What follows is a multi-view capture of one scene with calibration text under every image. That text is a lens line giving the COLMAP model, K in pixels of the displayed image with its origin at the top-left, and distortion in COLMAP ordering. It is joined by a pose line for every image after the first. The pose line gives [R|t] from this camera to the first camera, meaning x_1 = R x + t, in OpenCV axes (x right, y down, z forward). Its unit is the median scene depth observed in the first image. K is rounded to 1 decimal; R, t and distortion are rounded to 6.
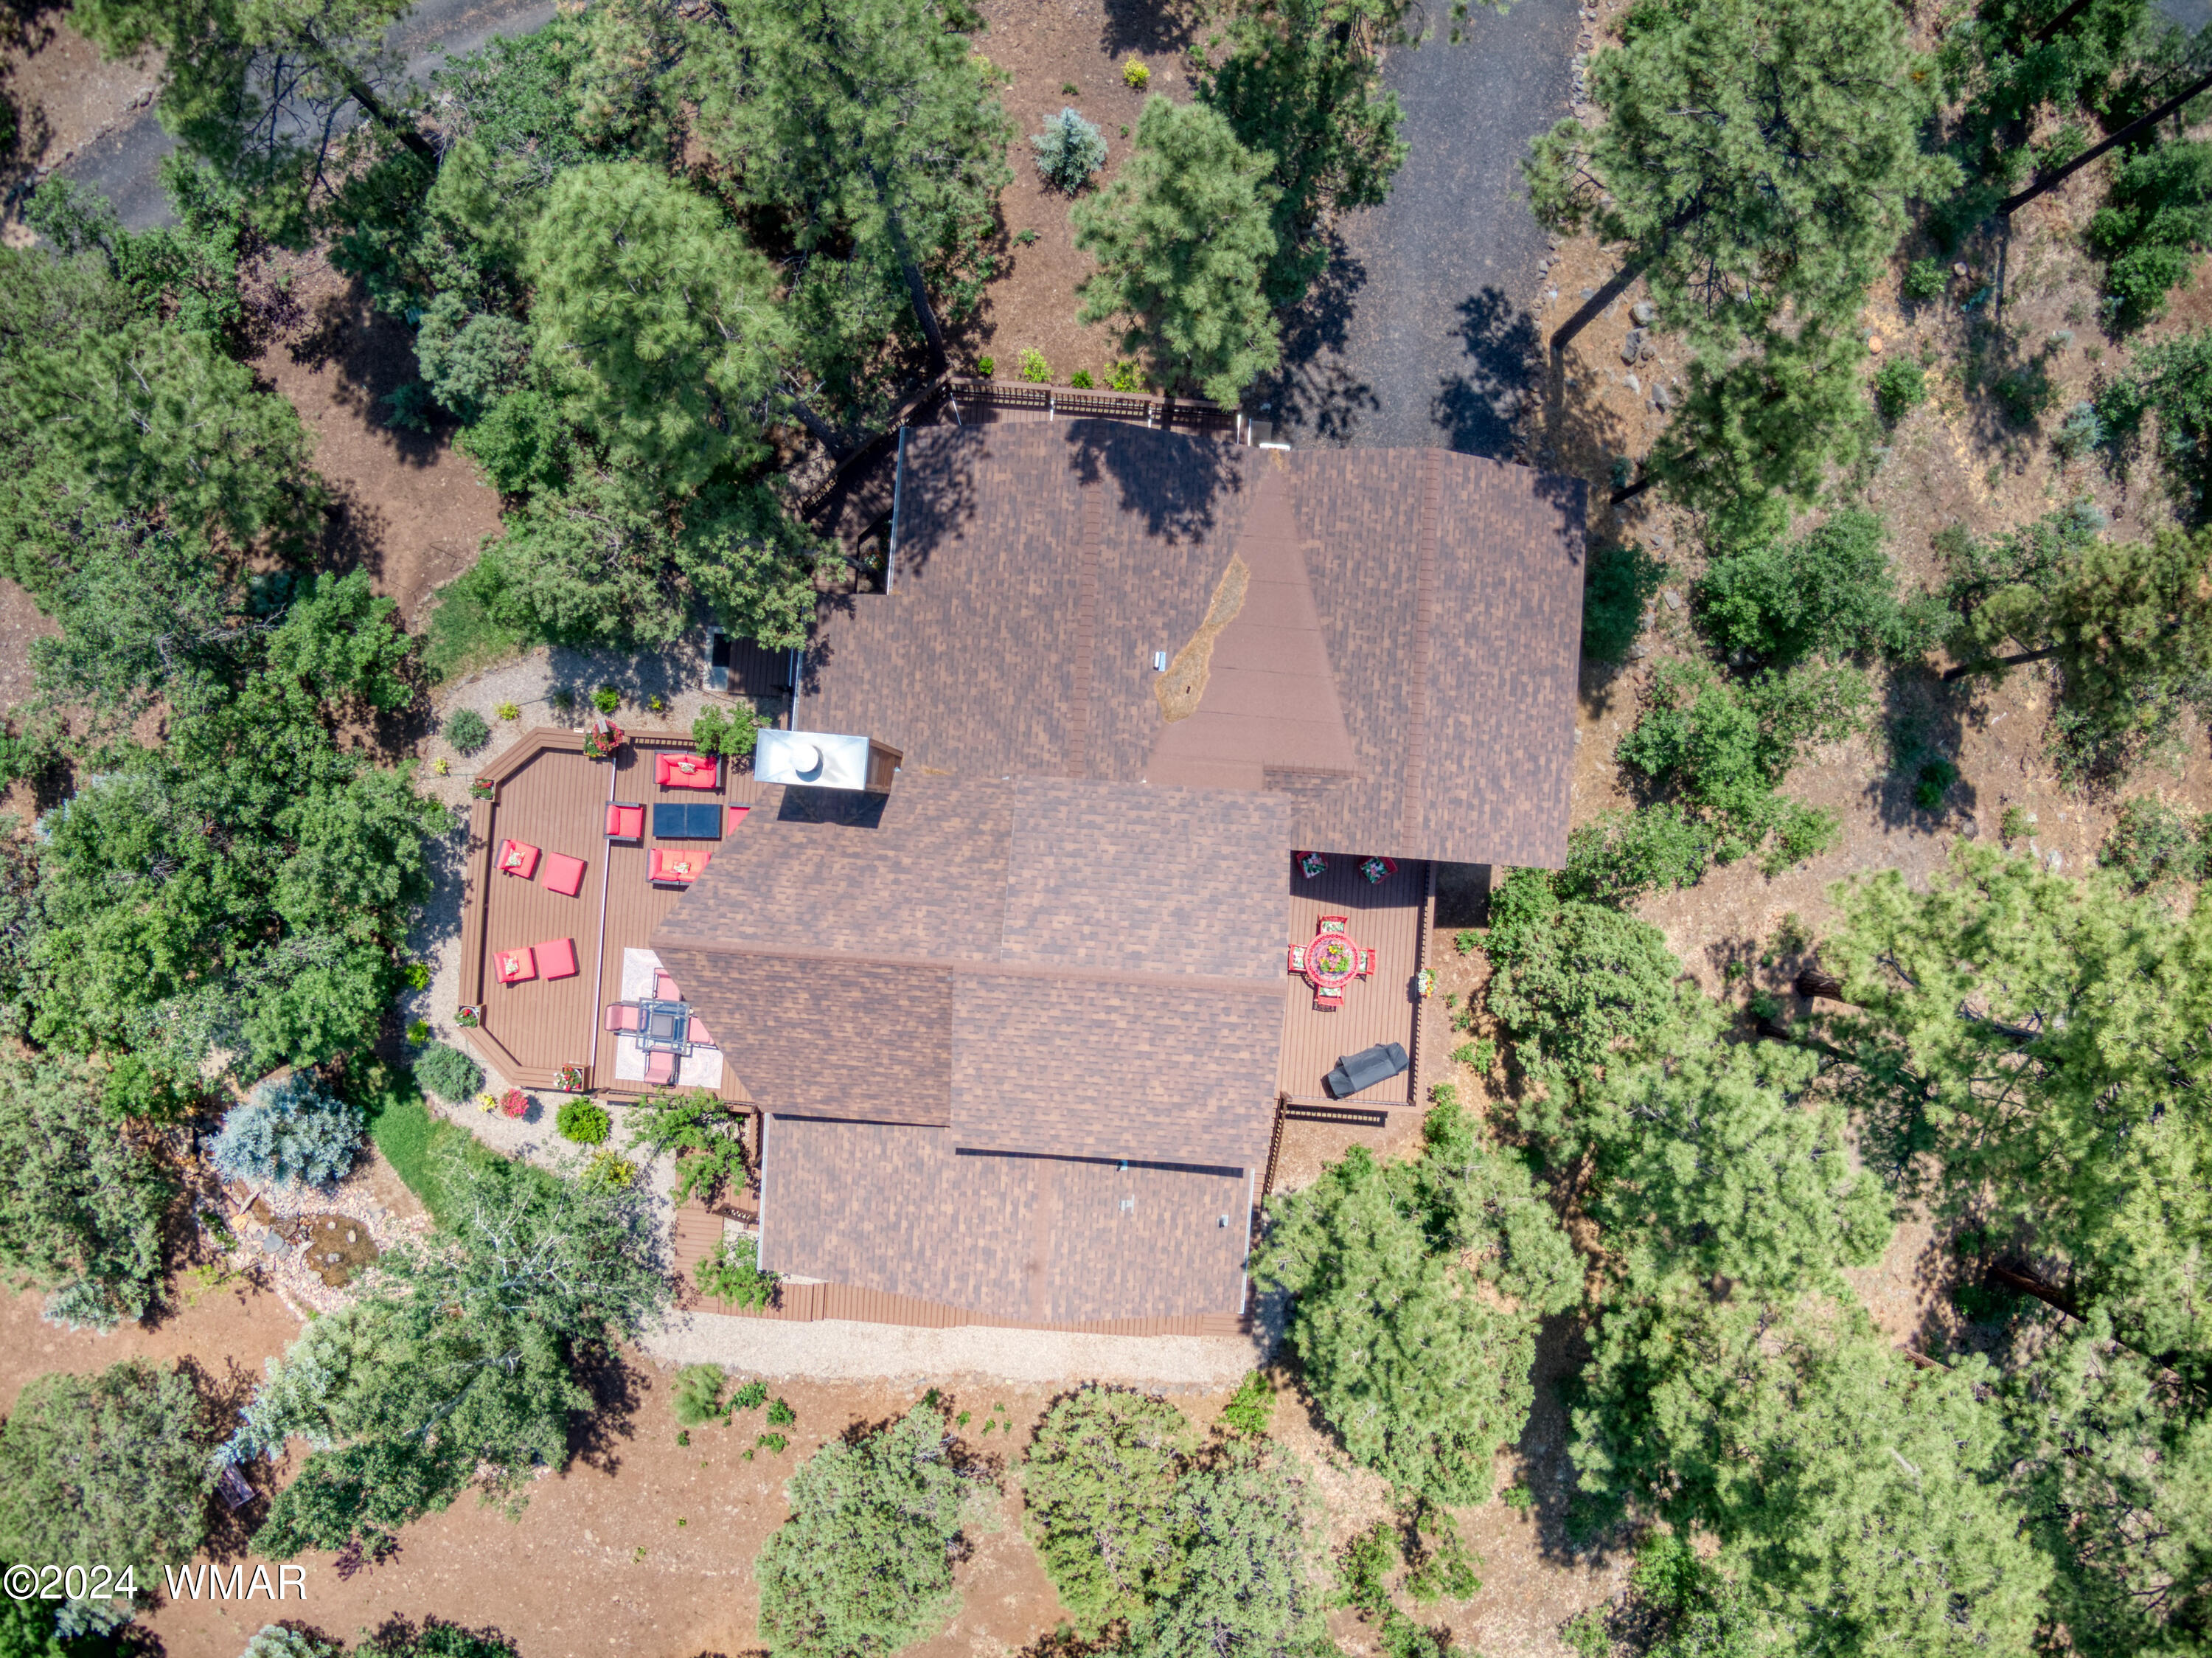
lens RADIAL K [[1553.7, 0, 1114.1], [0, 1553.7, 830.2], [0, 0, 1]] dist [-0.107583, -0.003444]
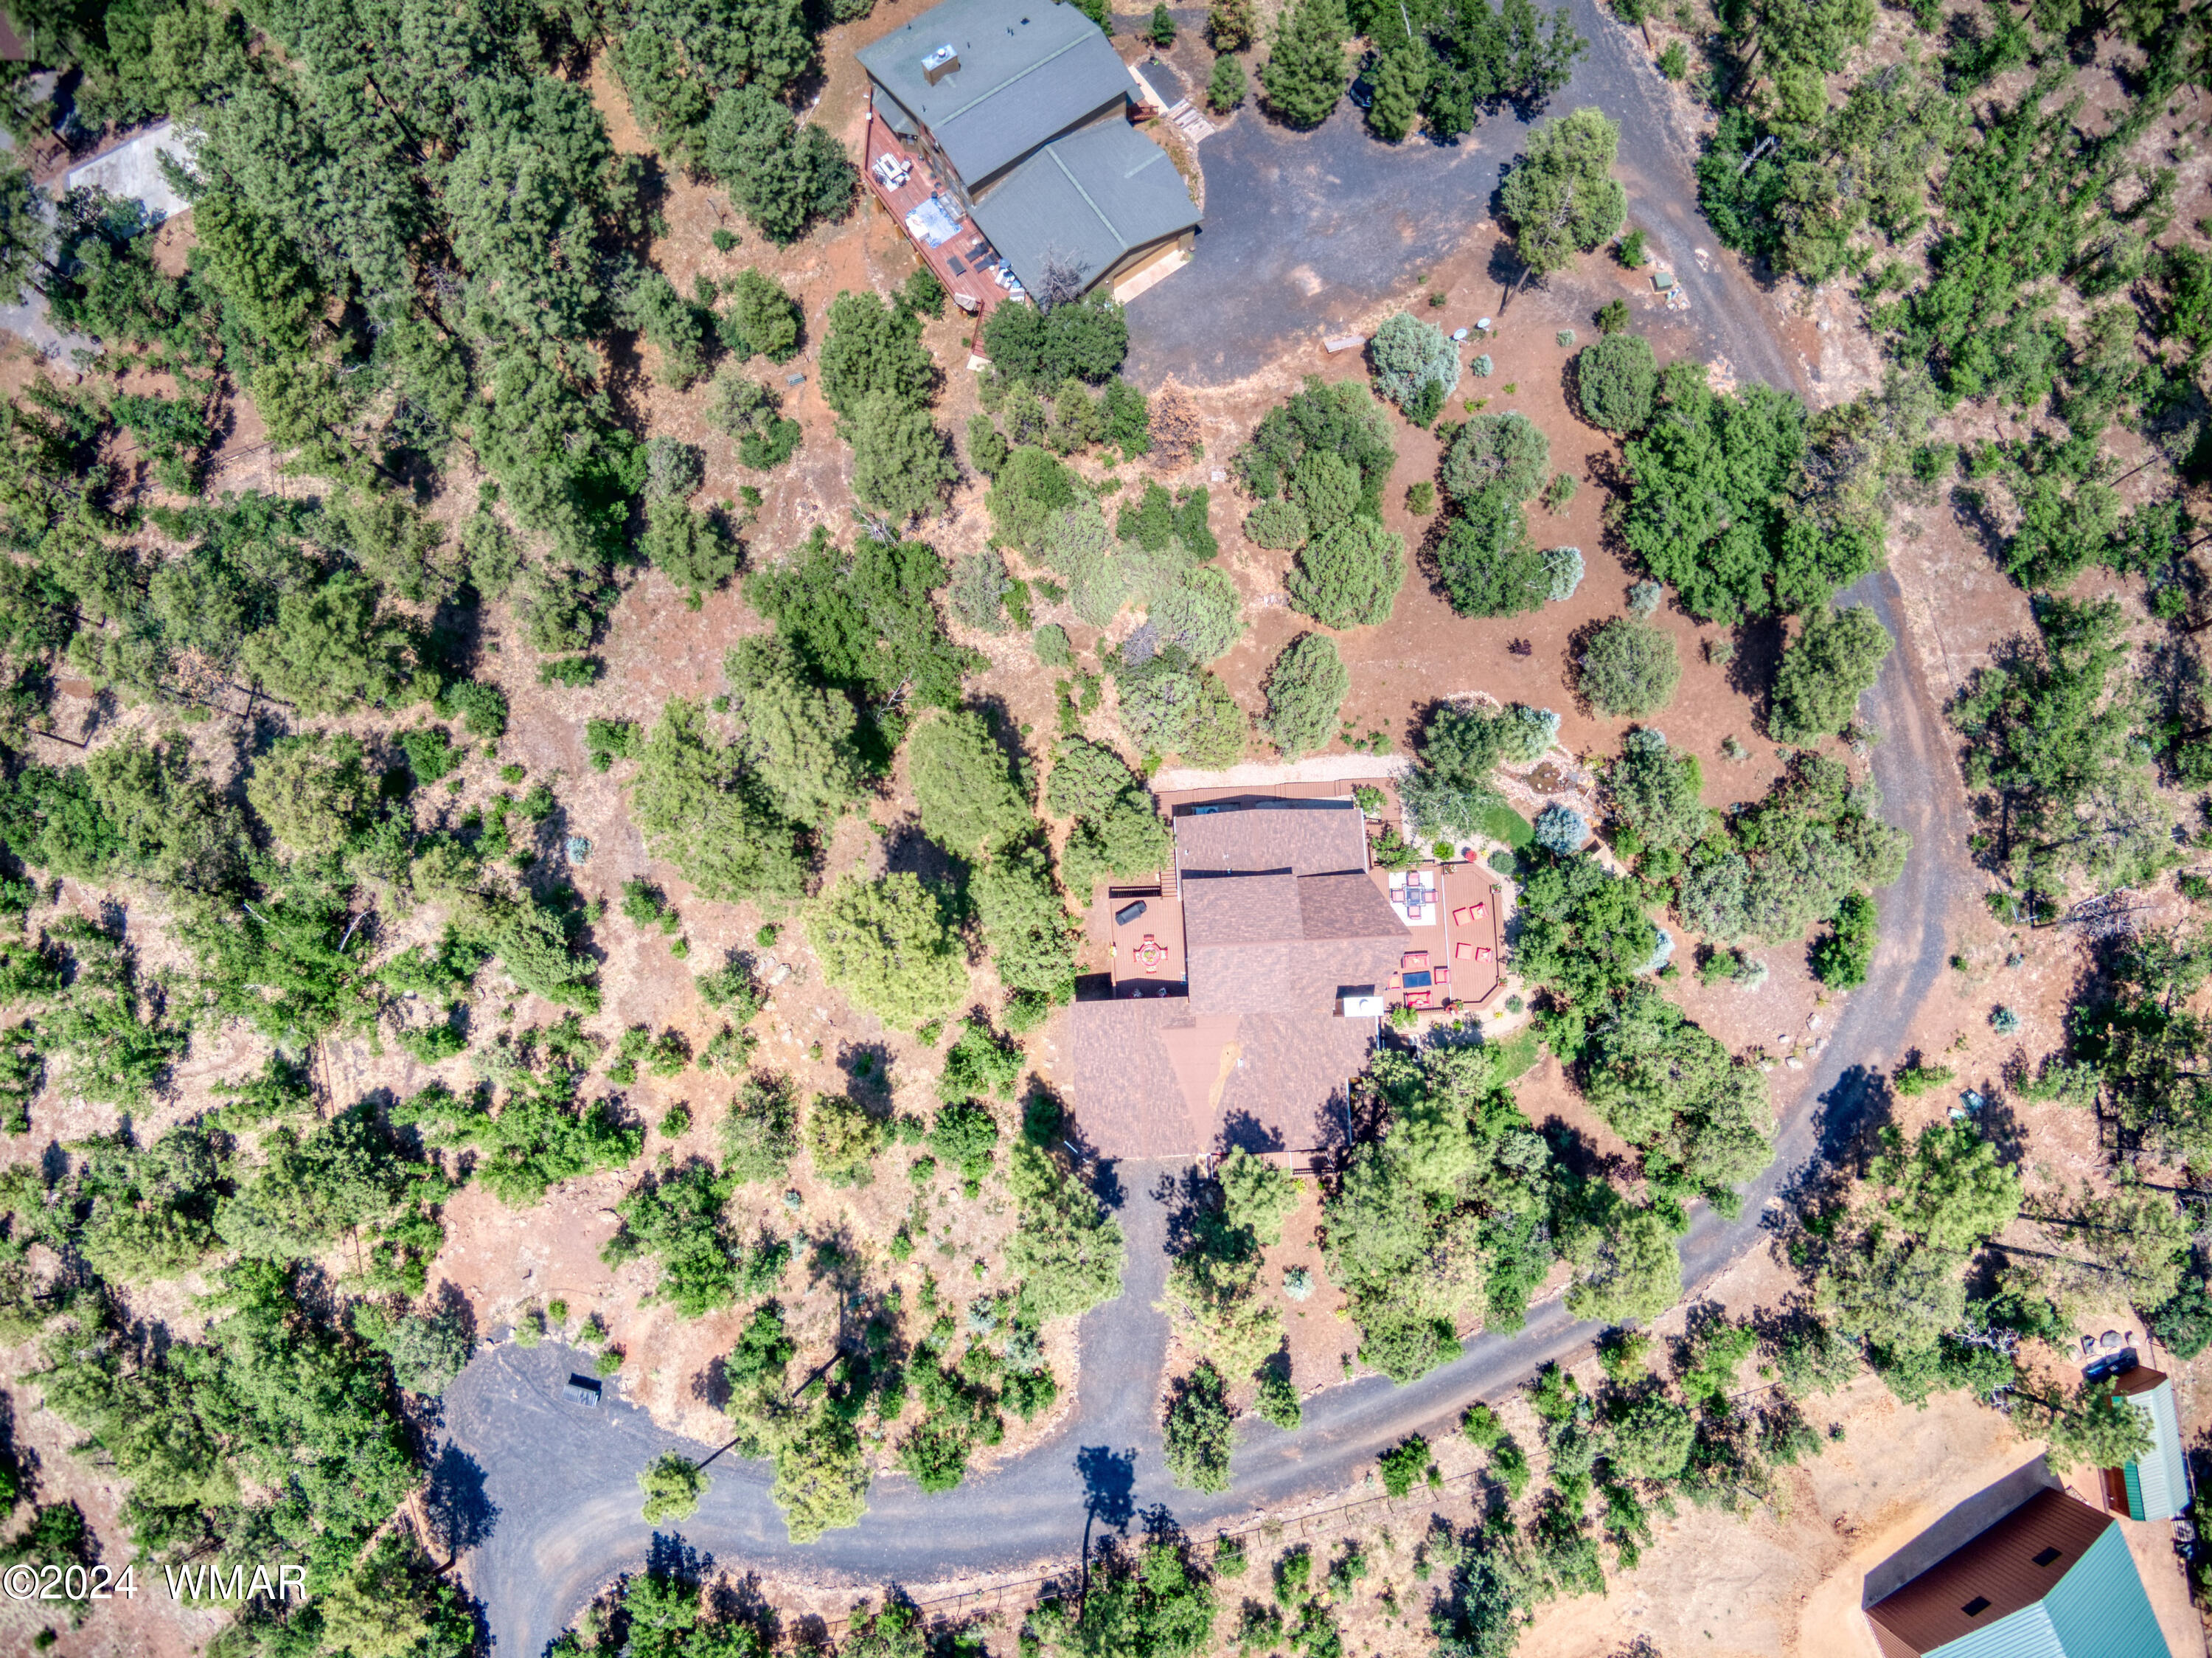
lens RADIAL K [[1553.7, 0, 1110.6], [0, 1553.7, 828.1], [0, 0, 1]] dist [-0.107583, -0.003444]
pose [[-0.992874, 0.119166, 0.000680, 0.171166], [-0.117990, -0.983841, 0.134666, -0.041610], [0.016716, 0.133626, 0.990891, -1.444557]]
